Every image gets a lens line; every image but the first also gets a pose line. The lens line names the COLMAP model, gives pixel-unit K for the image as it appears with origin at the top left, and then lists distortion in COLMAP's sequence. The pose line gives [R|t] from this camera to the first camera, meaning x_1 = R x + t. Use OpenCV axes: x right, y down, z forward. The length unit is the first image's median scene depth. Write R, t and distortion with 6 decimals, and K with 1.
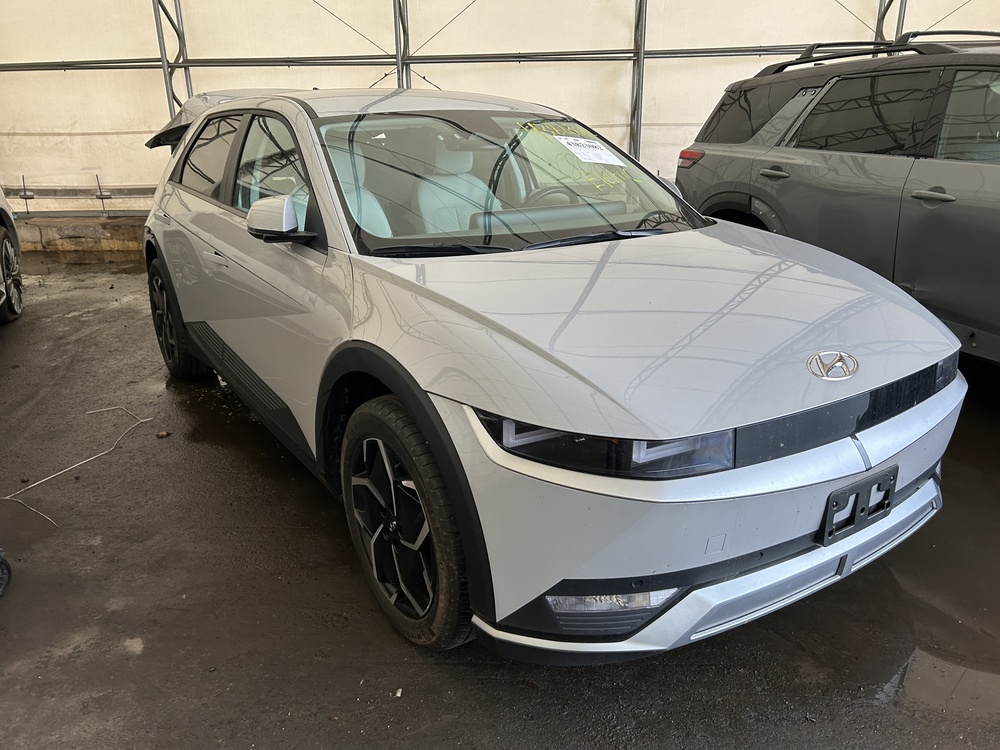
lens RADIAL K [[744.3, 0, 501.9], [0, 744.3, 379.5], [0, 0, 1]] dist [0.013535, -0.017501]
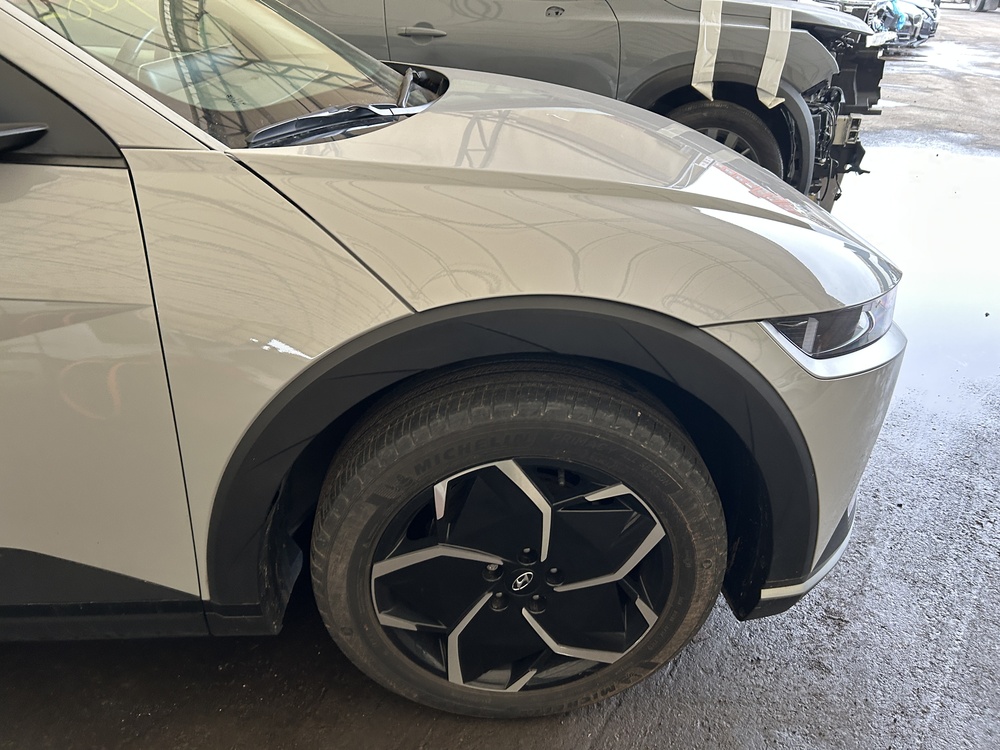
lens RADIAL K [[744.3, 0, 500.1], [0, 744.3, 370.3], [0, 0, 1]] dist [0.013535, -0.017501]
pose [[0.505084, -0.377346, 0.776209, -0.544415], [0.260166, 0.924091, 0.279946, -0.134287], [-0.822924, 0.060547, 0.564916, 0.634680]]
